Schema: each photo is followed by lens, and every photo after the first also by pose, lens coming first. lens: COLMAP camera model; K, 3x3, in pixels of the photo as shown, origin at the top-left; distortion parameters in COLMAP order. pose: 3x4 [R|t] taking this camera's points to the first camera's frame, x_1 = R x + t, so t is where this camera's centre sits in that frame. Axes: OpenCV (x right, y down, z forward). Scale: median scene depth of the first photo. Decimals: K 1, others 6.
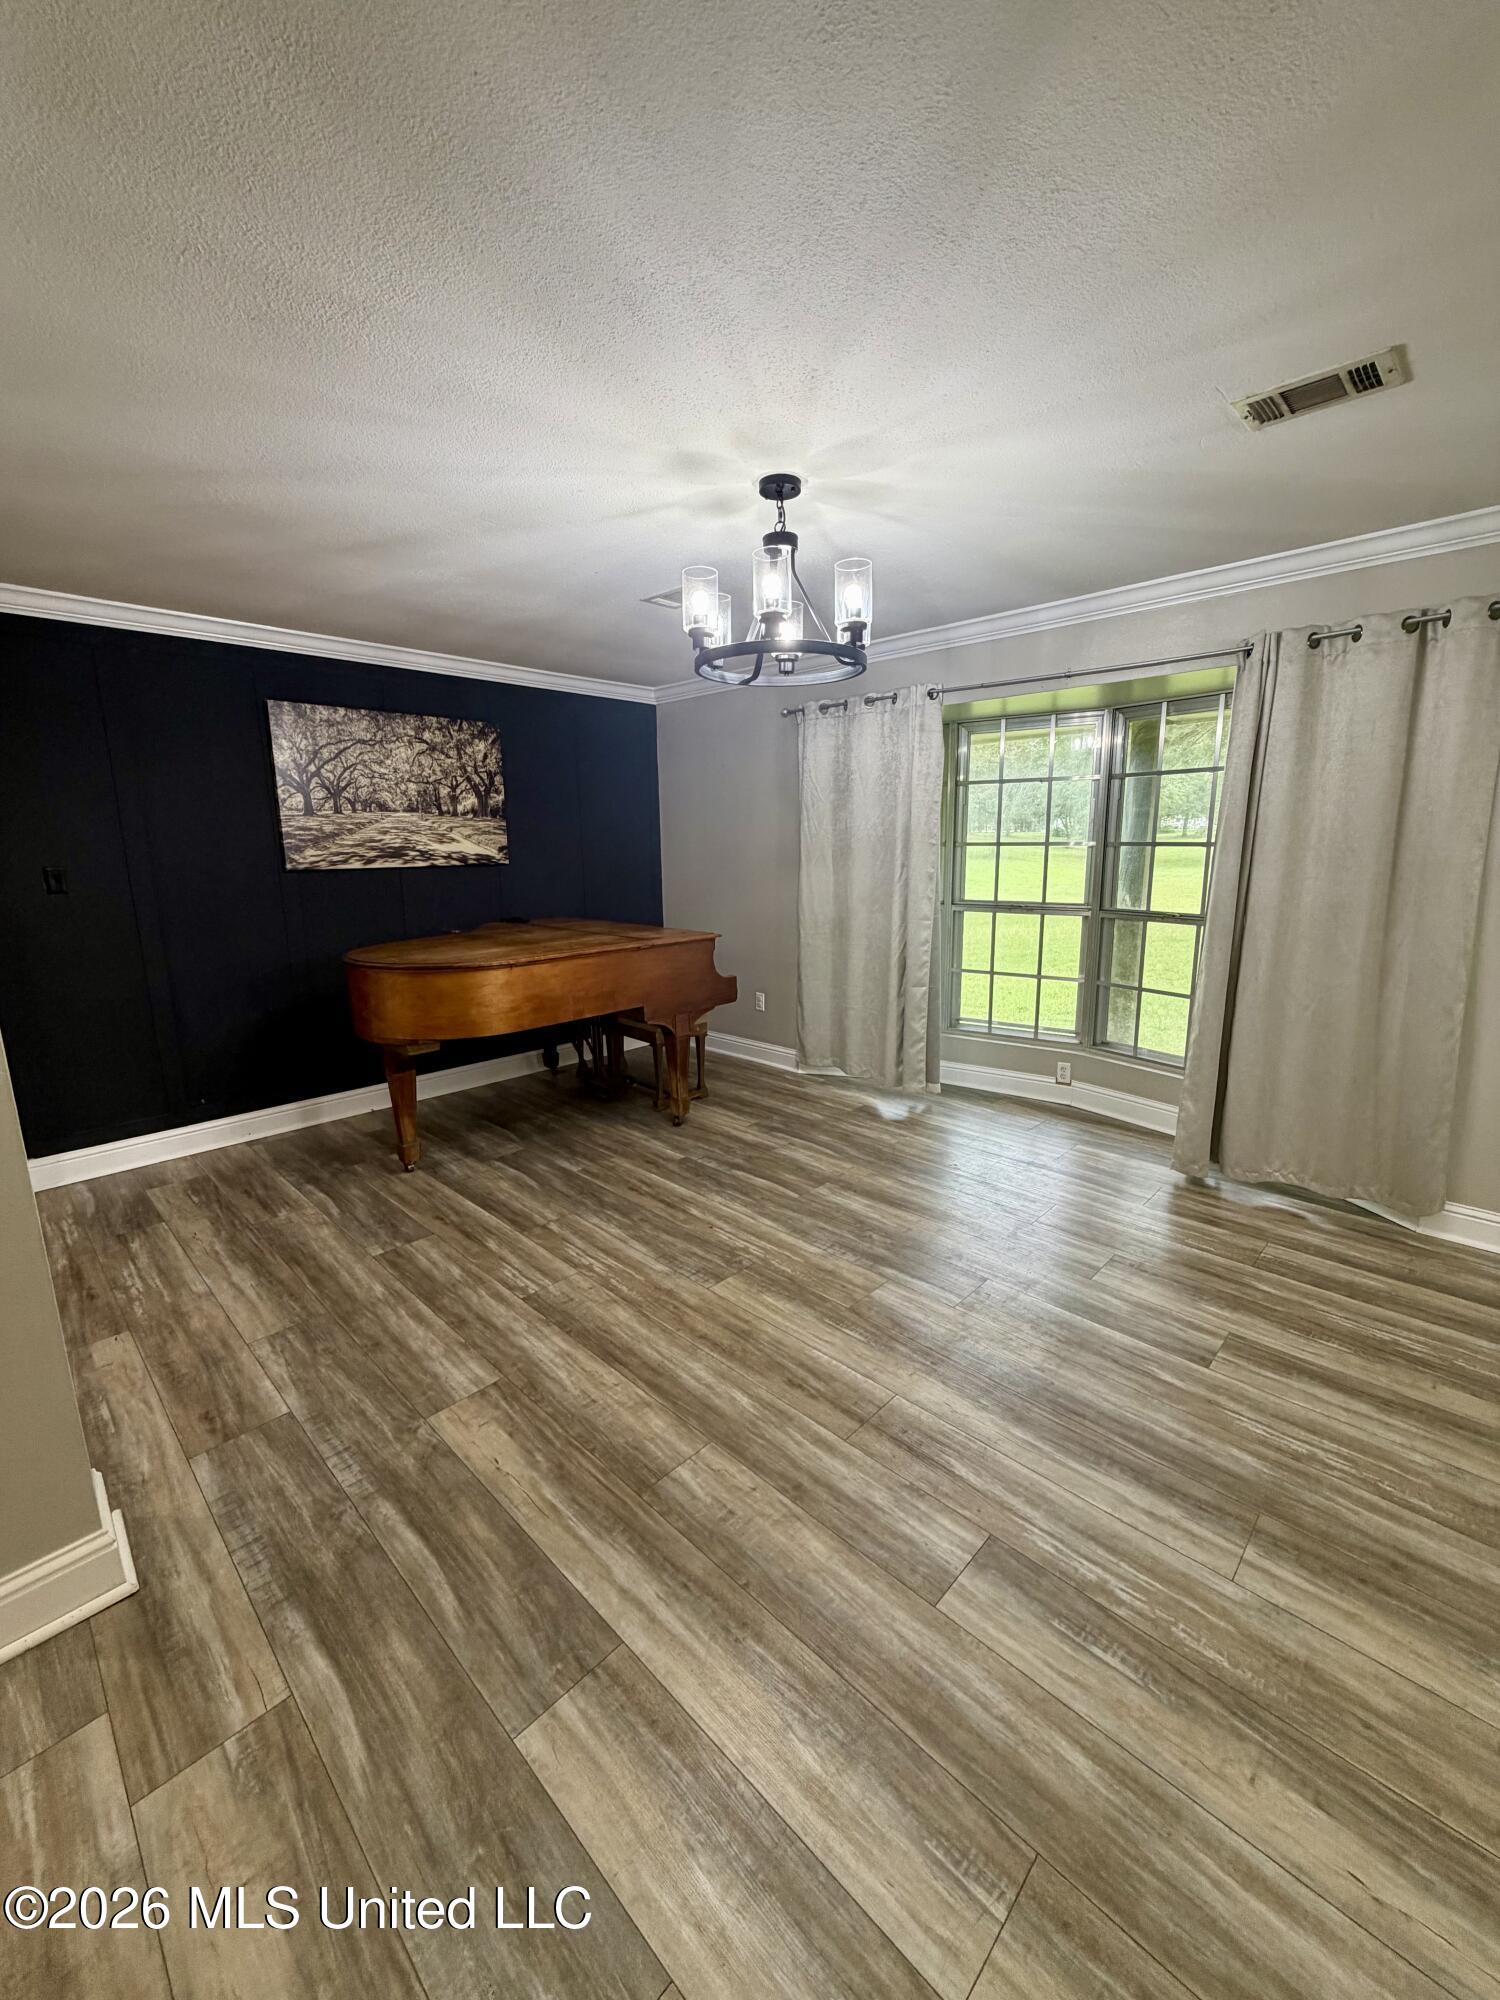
lens RADIAL K [[798.6, 0, 749.0], [0, 798.6, 993.3], [0, 0, 1]] dist [-0.001392, 0.000584]
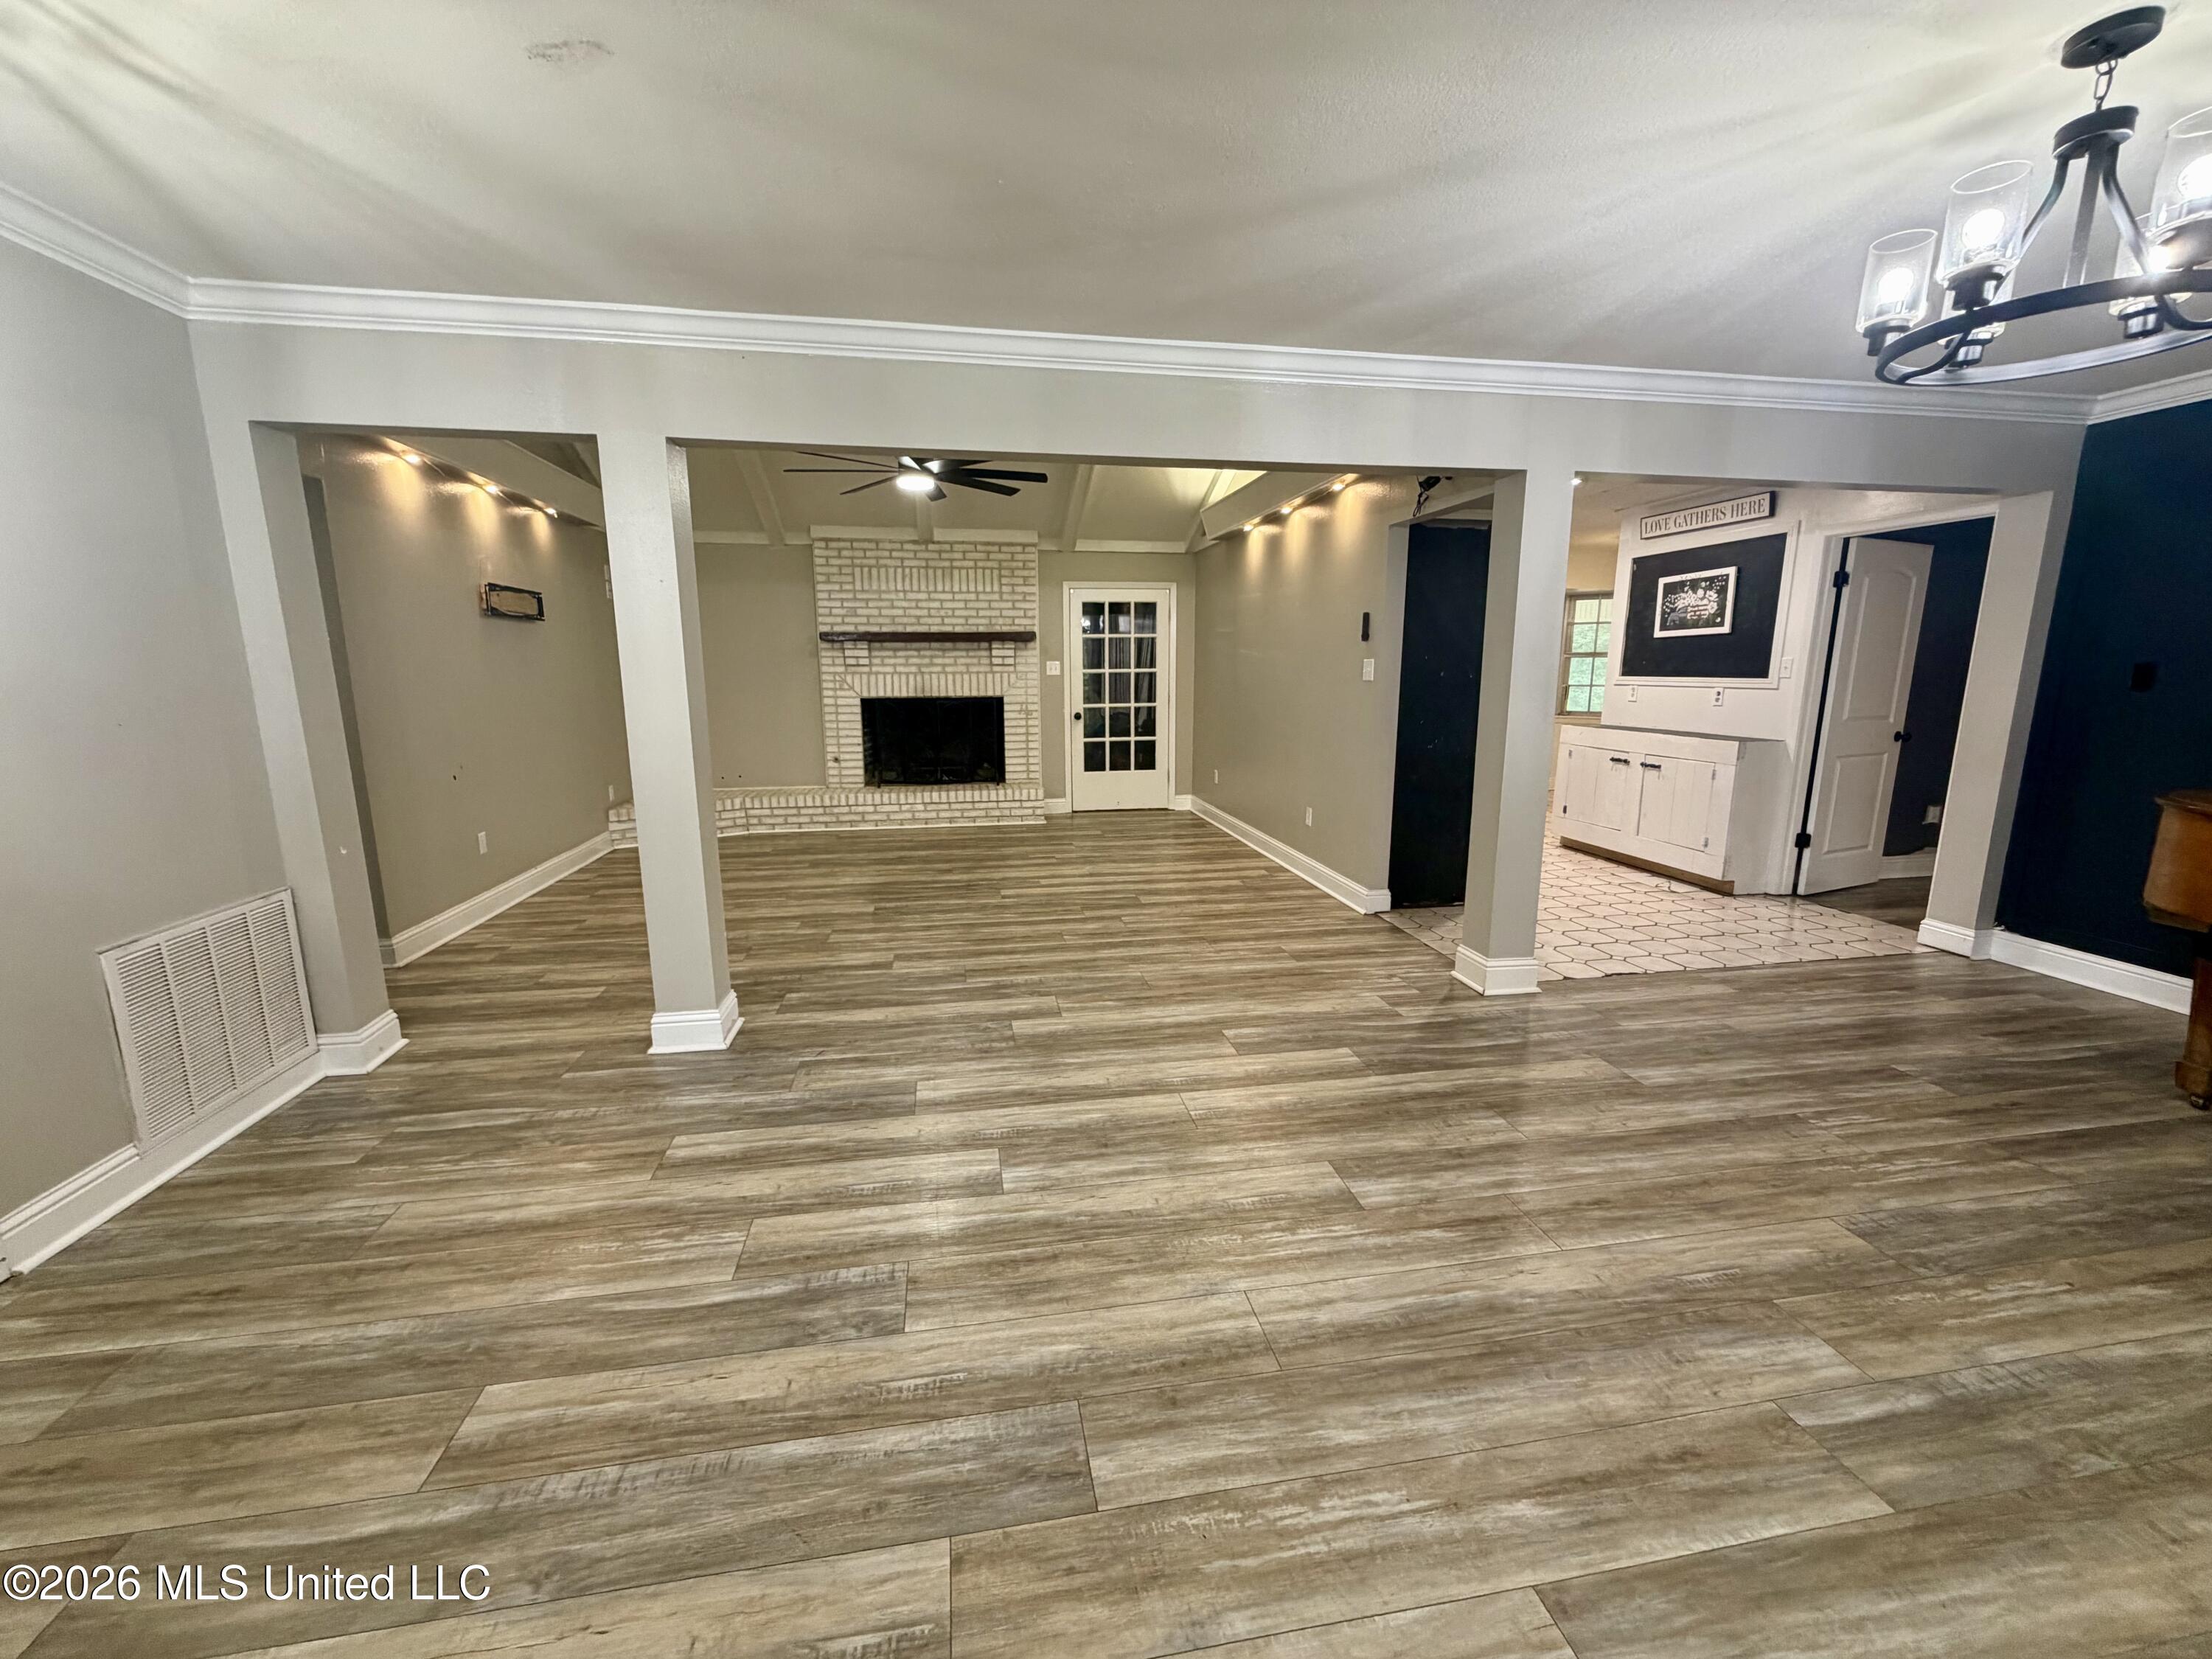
lens RADIAL K [[883.3, 0, 1103.6], [0, 883.3, 830.1], [0, 0, 1]] dist [-0.001392, 0.000584]
pose [[-0.589843, 0.160580, -0.791391, 0.660187], [-0.146654, 0.942429, 0.300532, -0.089174], [0.794089, 0.293328, -0.532336, 0.542290]]
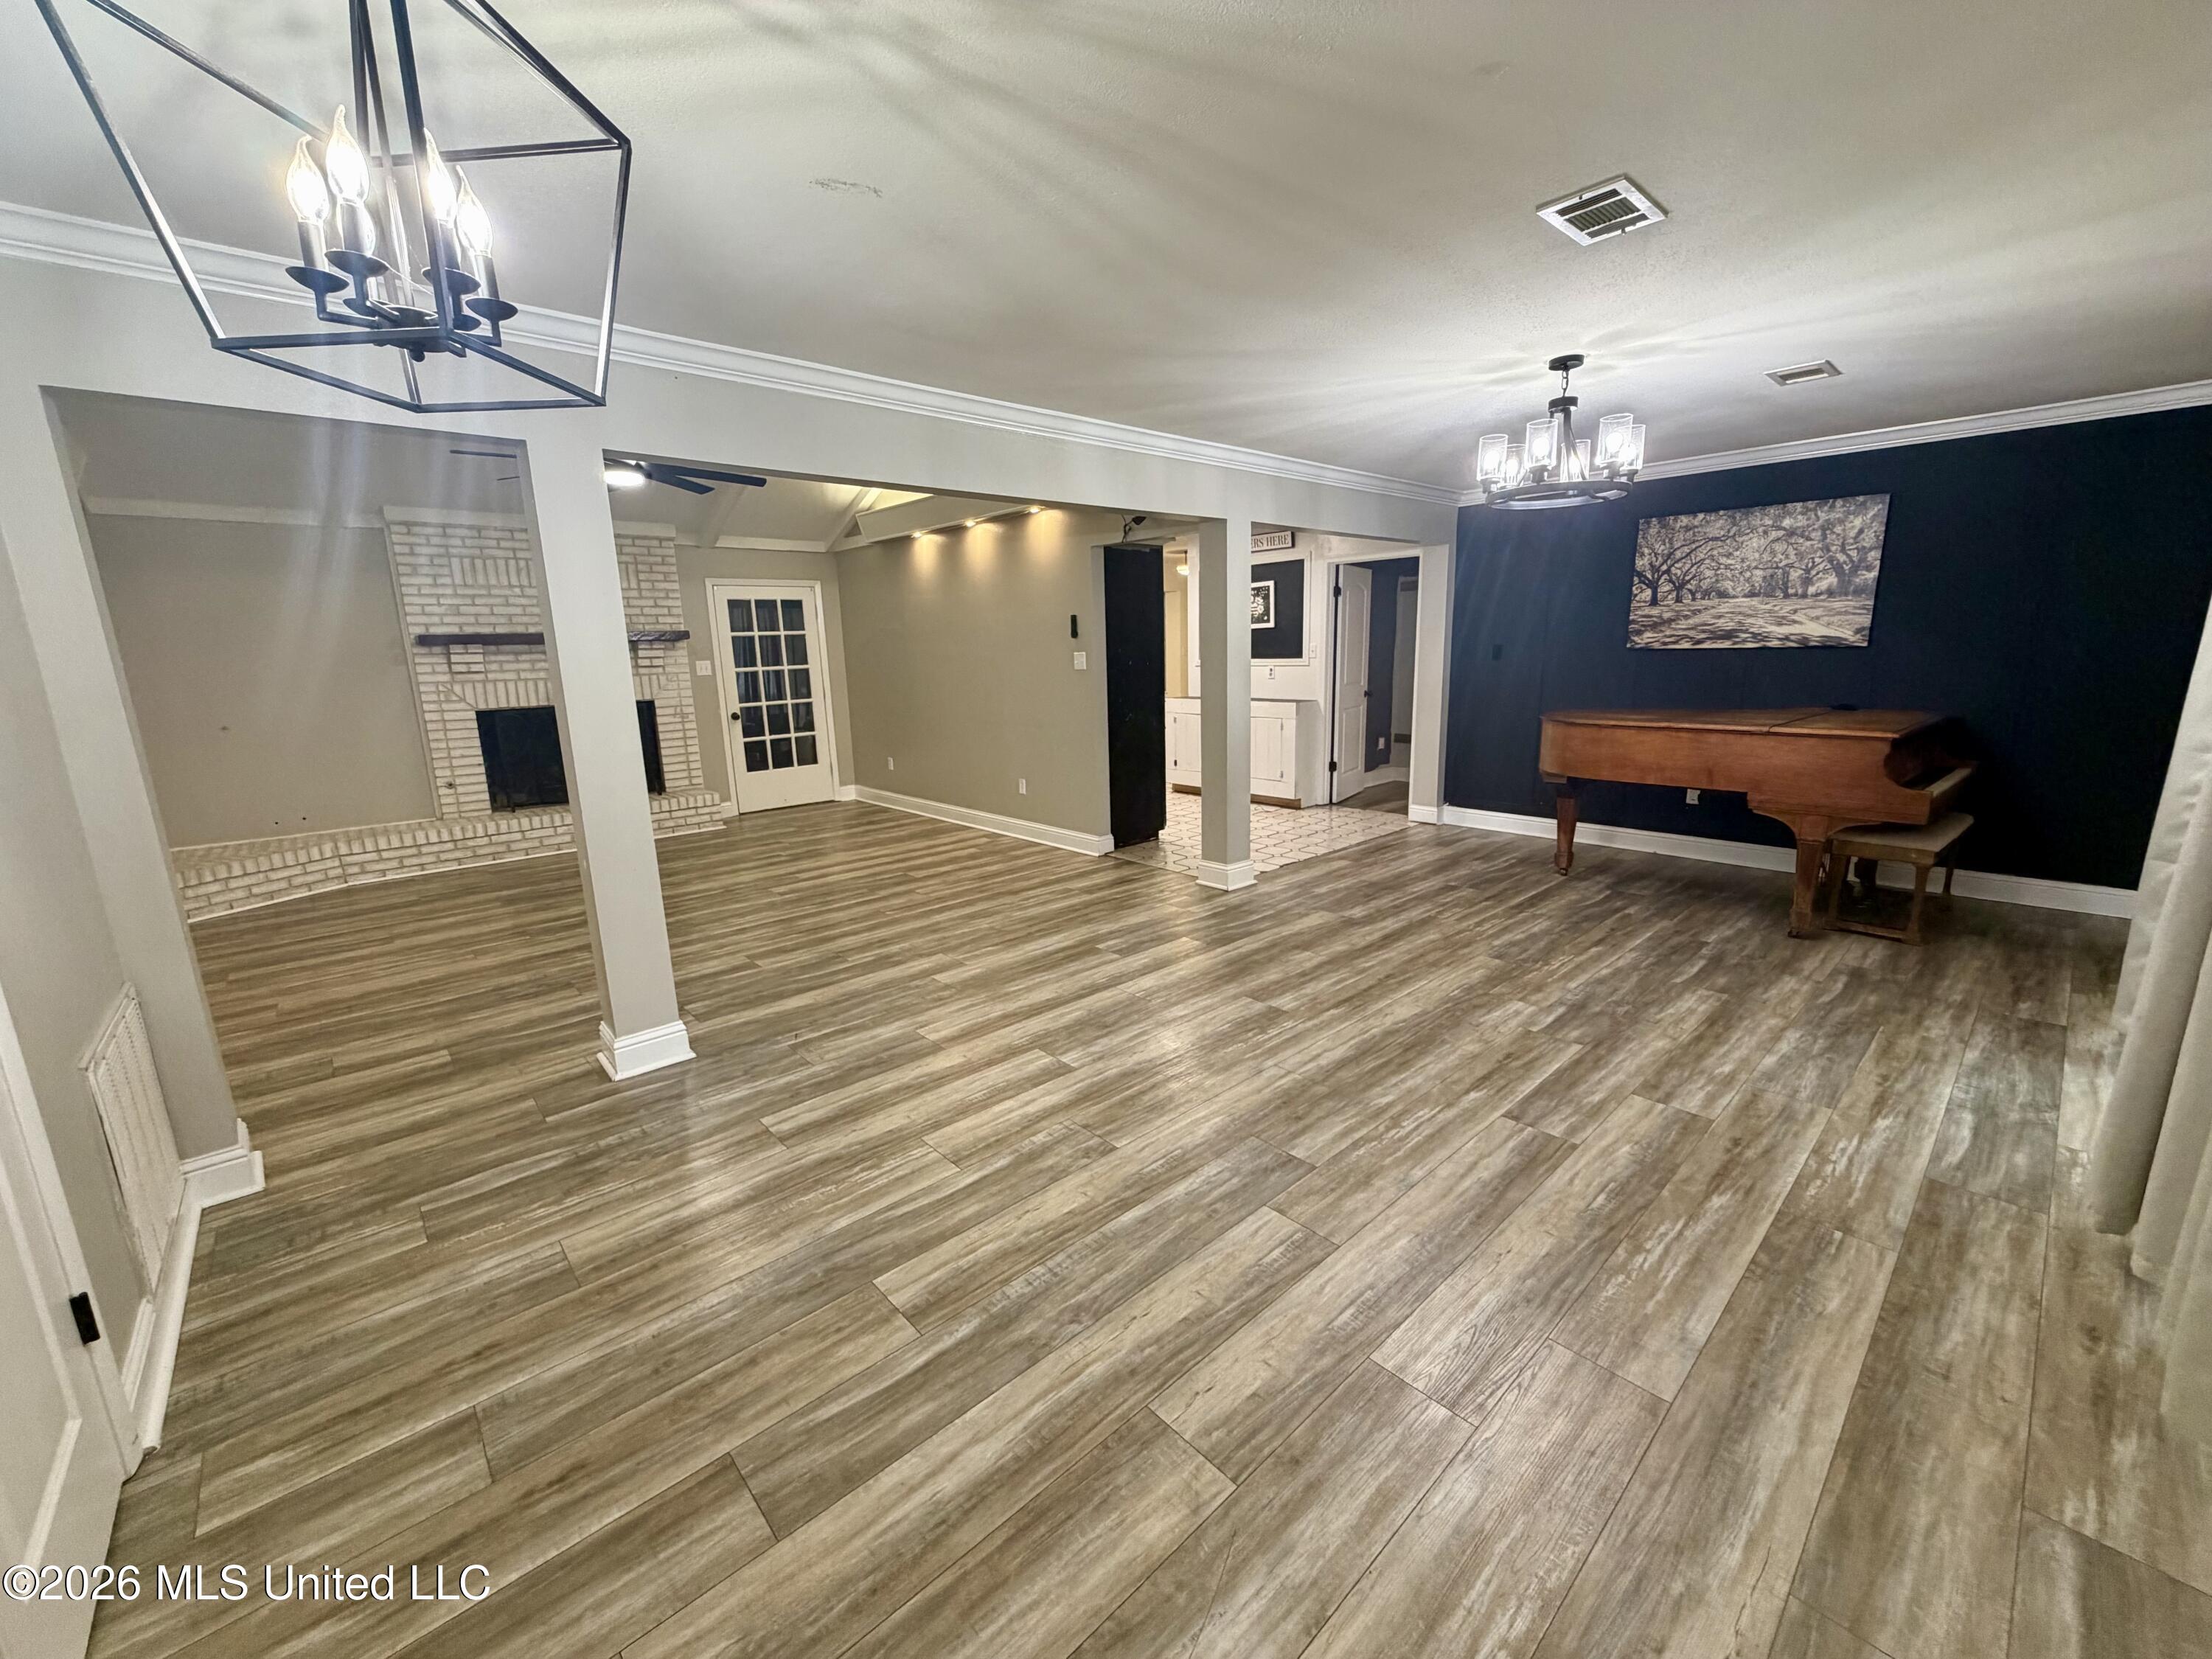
lens RADIAL K [[883.3, 0, 1105.3], [0, 883.3, 829.3], [0, 0, 1]] dist [-0.001392, 0.000584]
pose [[-0.065536, 0.215892, -0.974215, 0.990174], [-0.164394, 0.960638, 0.223942, -0.053342], [0.984215, 0.174832, -0.027465, 0.247585]]
